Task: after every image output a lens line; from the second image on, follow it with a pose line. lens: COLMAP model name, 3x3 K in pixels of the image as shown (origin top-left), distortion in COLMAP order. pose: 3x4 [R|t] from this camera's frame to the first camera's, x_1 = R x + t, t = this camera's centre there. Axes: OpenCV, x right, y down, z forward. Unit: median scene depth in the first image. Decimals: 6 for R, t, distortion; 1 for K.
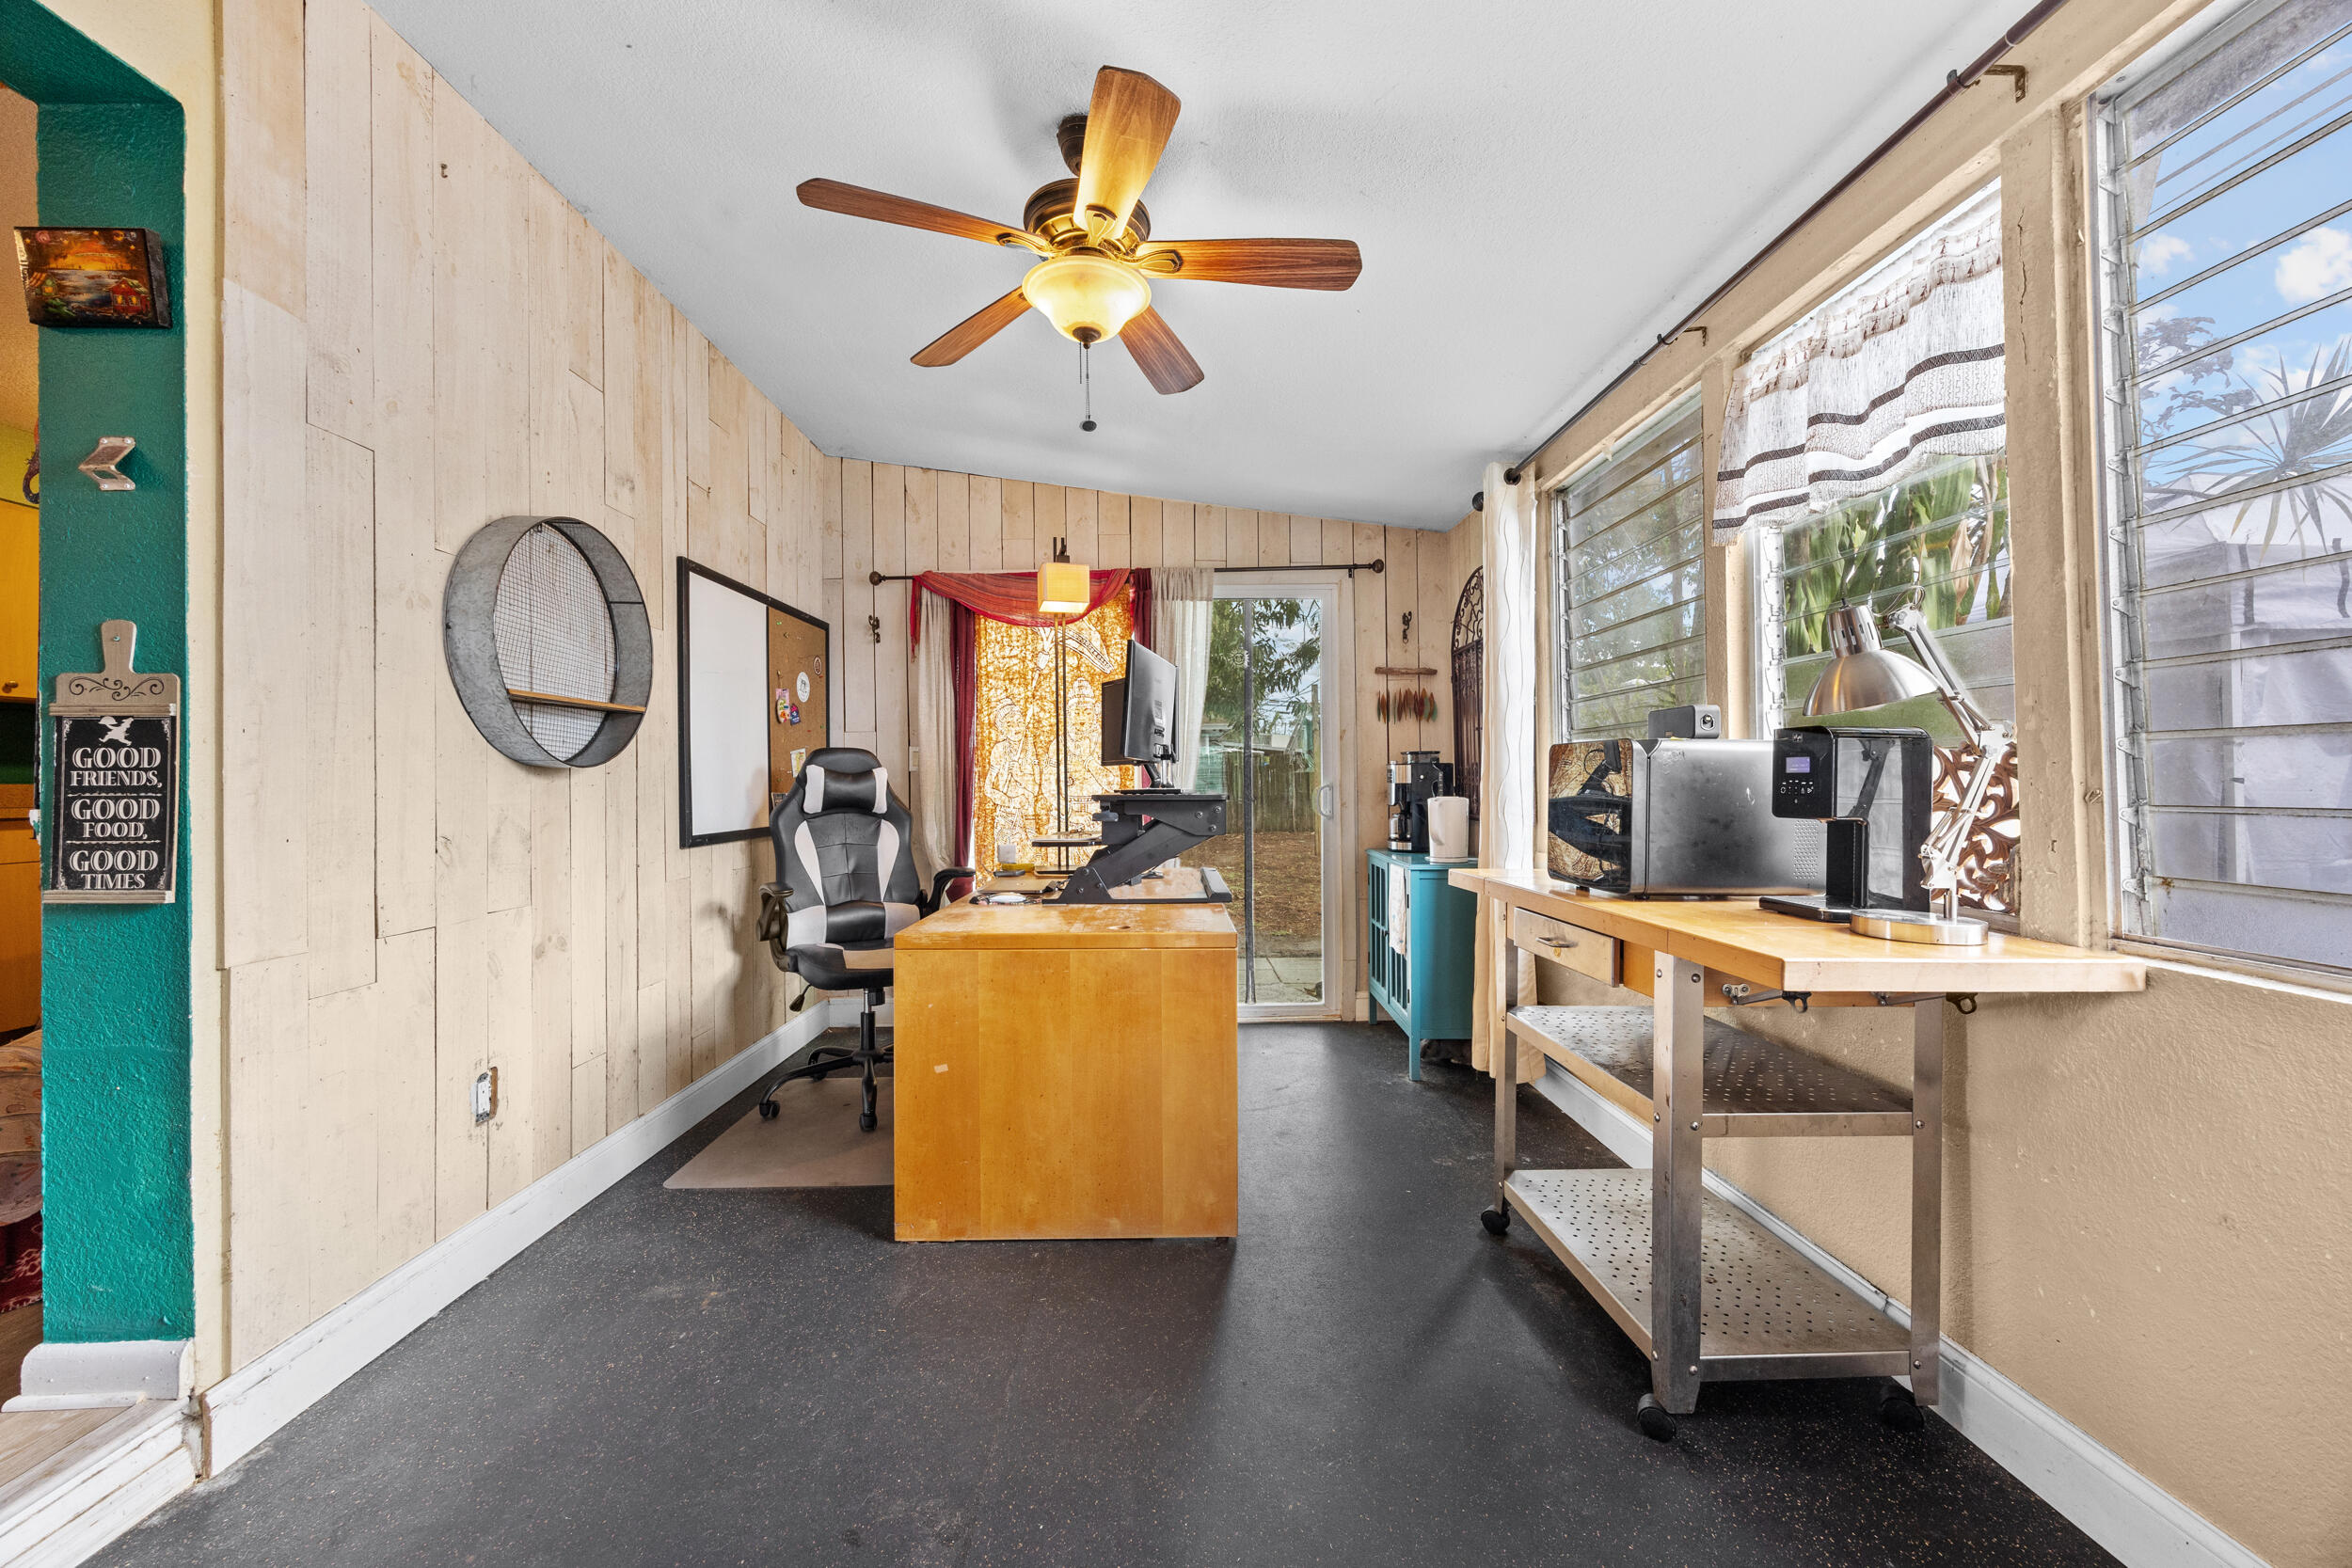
lens RADIAL K [[894.6, 0, 1175.4], [0, 894.6, 776.9], [0, 0, 1]] dist [-0.001240, 0.000311]
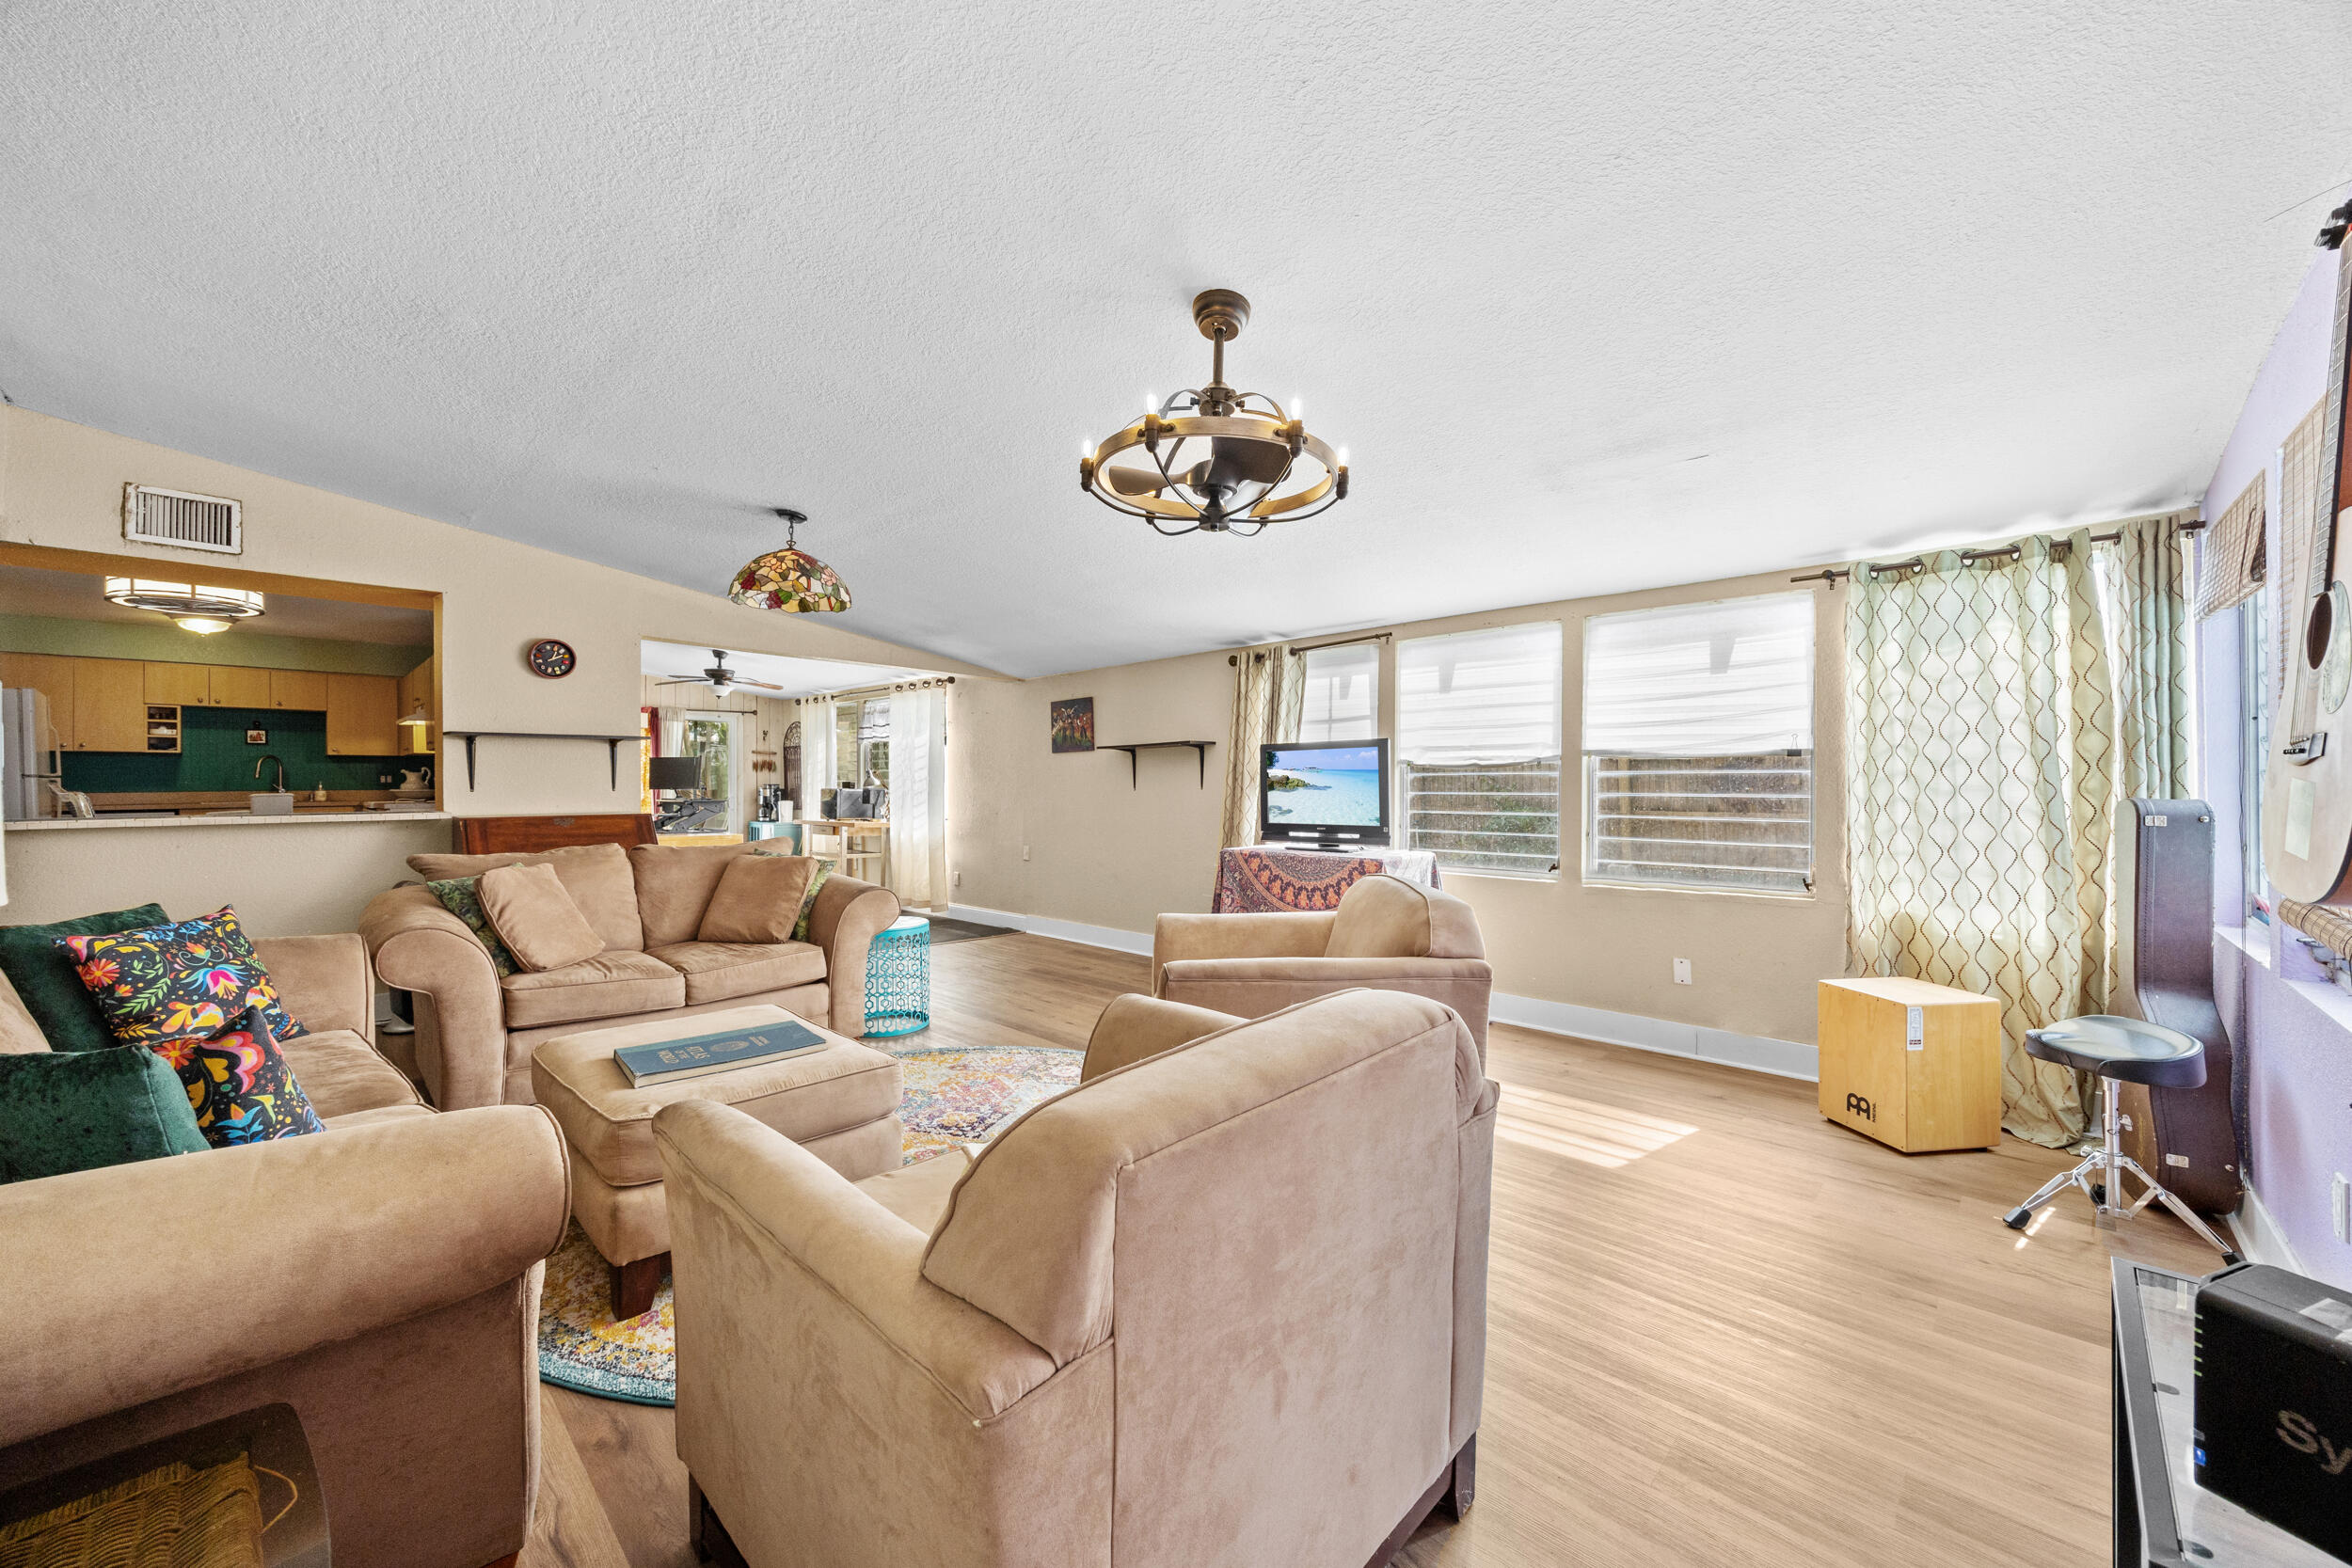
lens RADIAL K [[894.6, 0, 1179.6], [0, 894.6, 774.7], [0, 0, 1]] dist [-0.001240, 0.000311]
pose [[0.705642, 0.014398, 0.708423, -0.747752], [-0.006158, 0.999880, -0.014187, -0.024774], [-0.708542, 0.005648, 0.705646, -1.723927]]
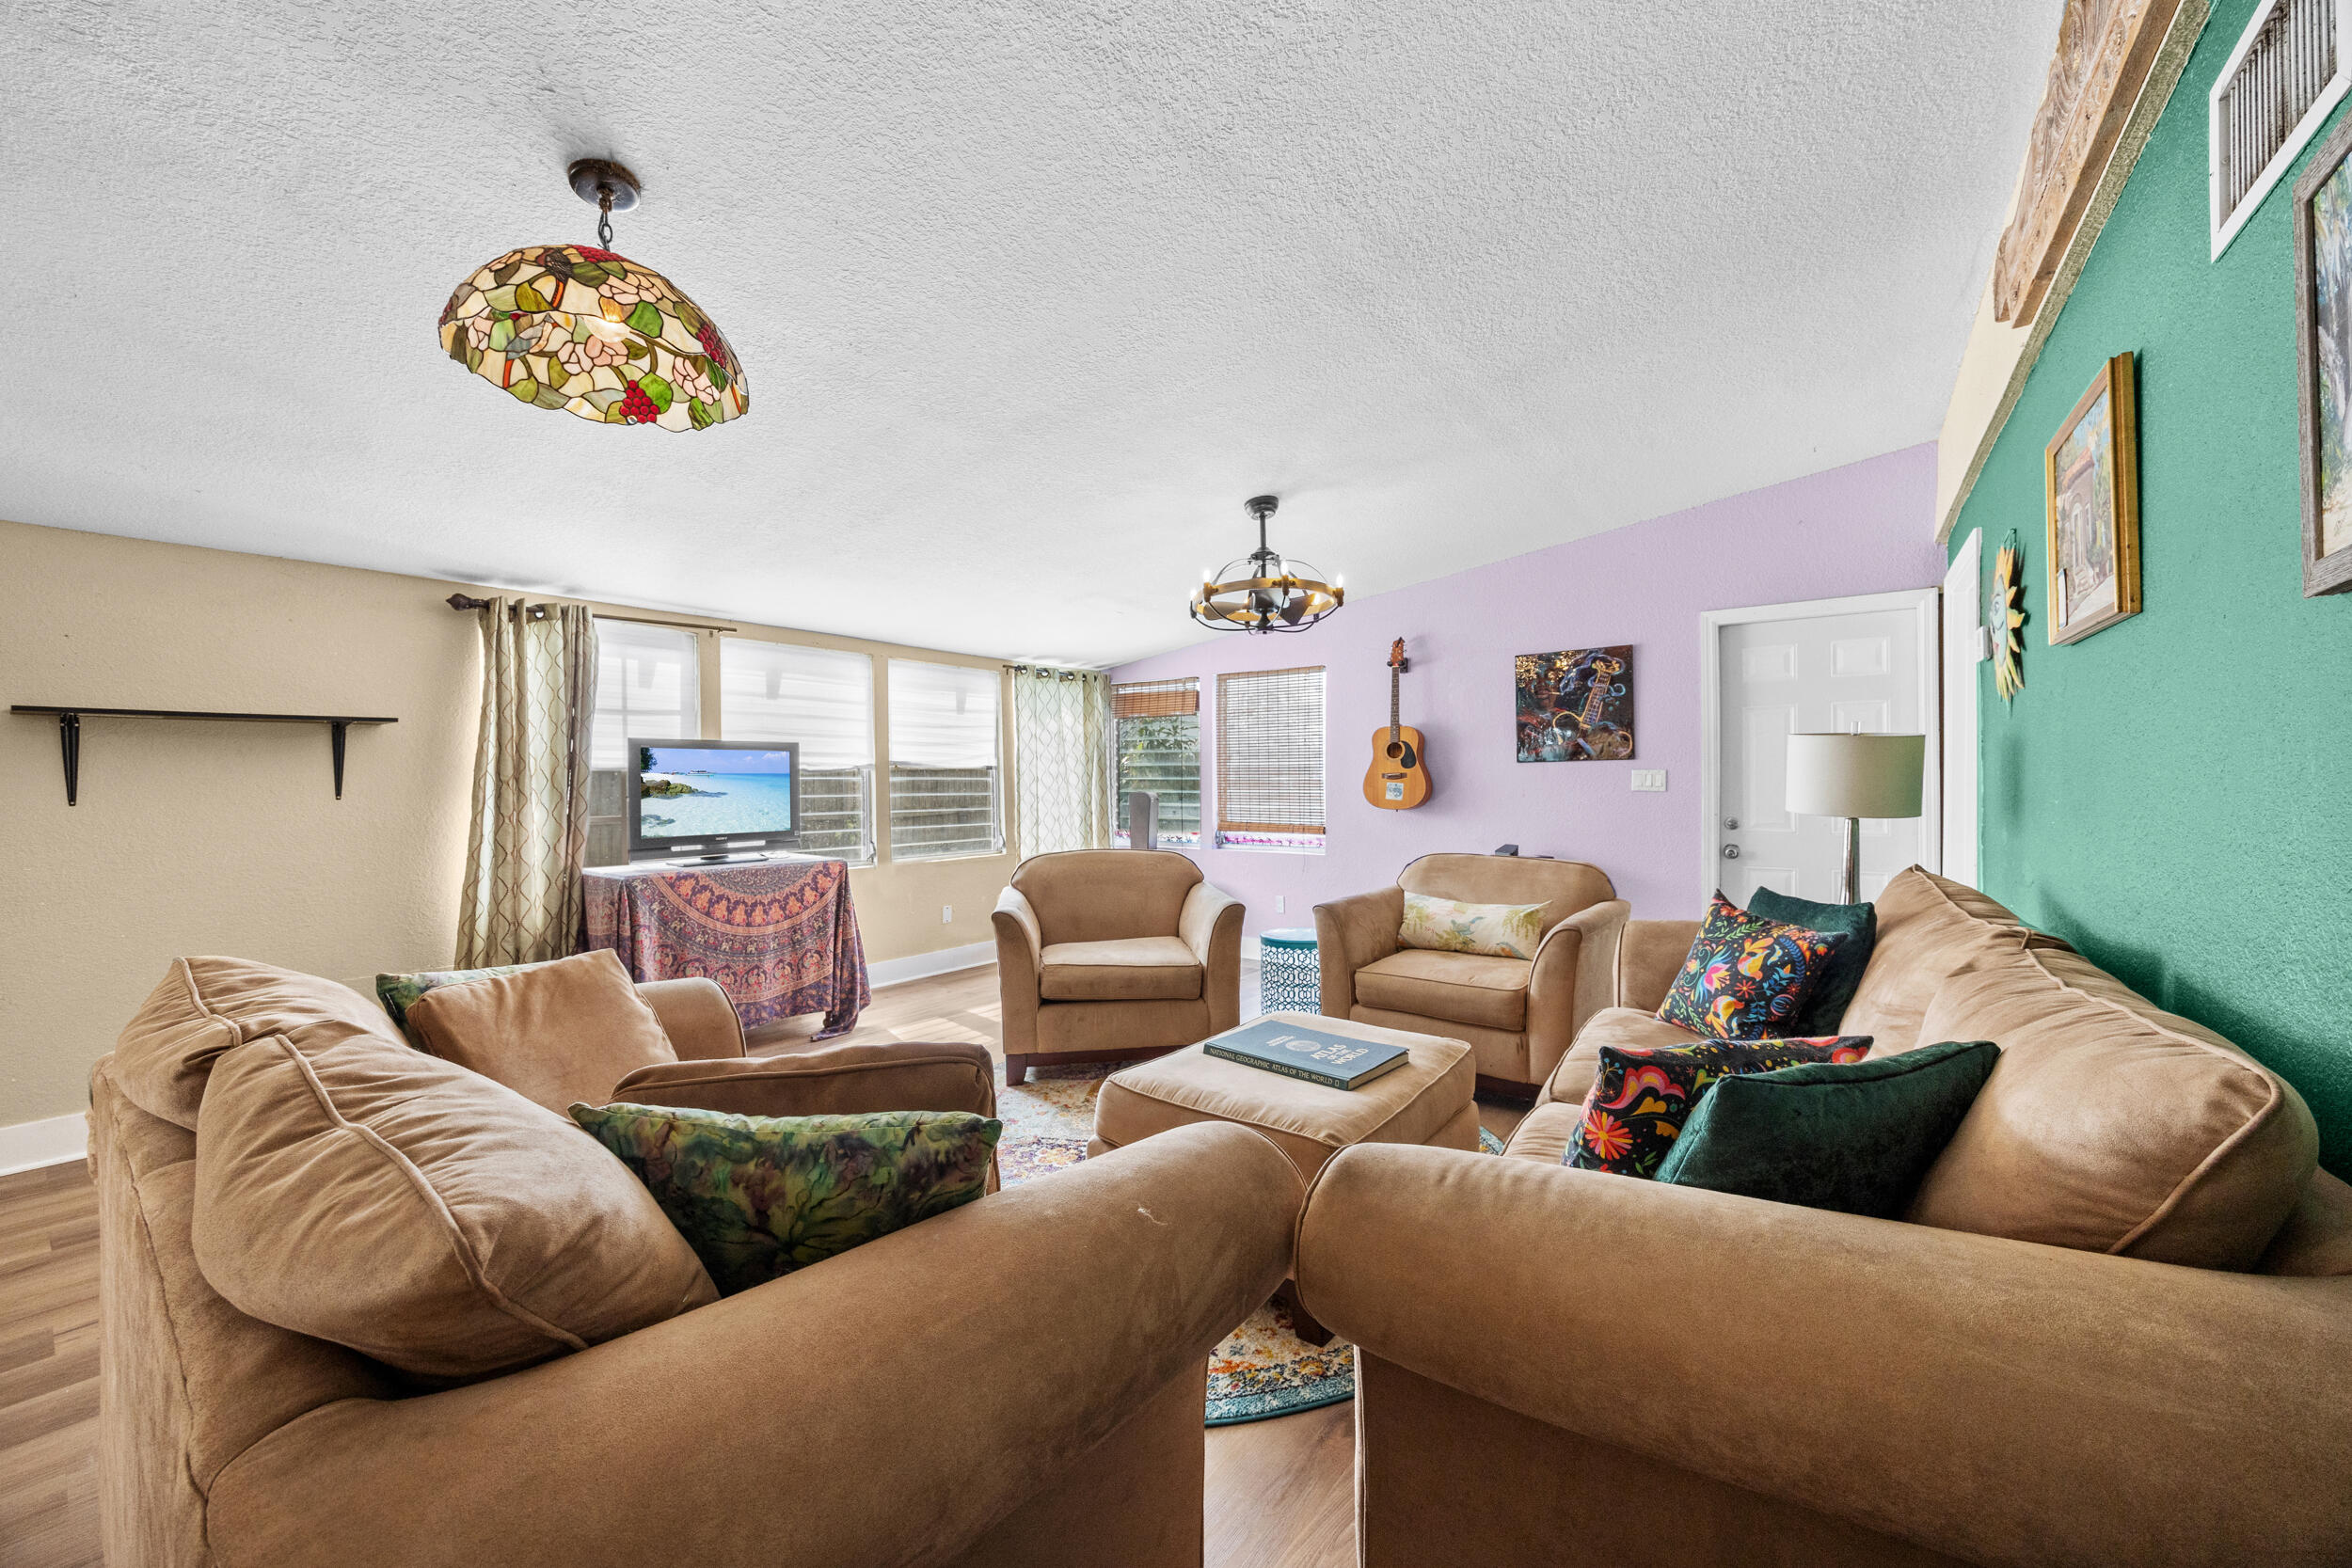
lens RADIAL K [[894.6, 0, 1177.4], [0, 894.6, 789.8], [0, 0, 1]] dist [-0.001240, 0.000311]
pose [[-0.787678, 0.010621, 0.615995, -0.843909], [0.011987, 0.999926, -0.001913, -0.020118], [-0.615970, 0.005877, -0.787747, -0.487051]]
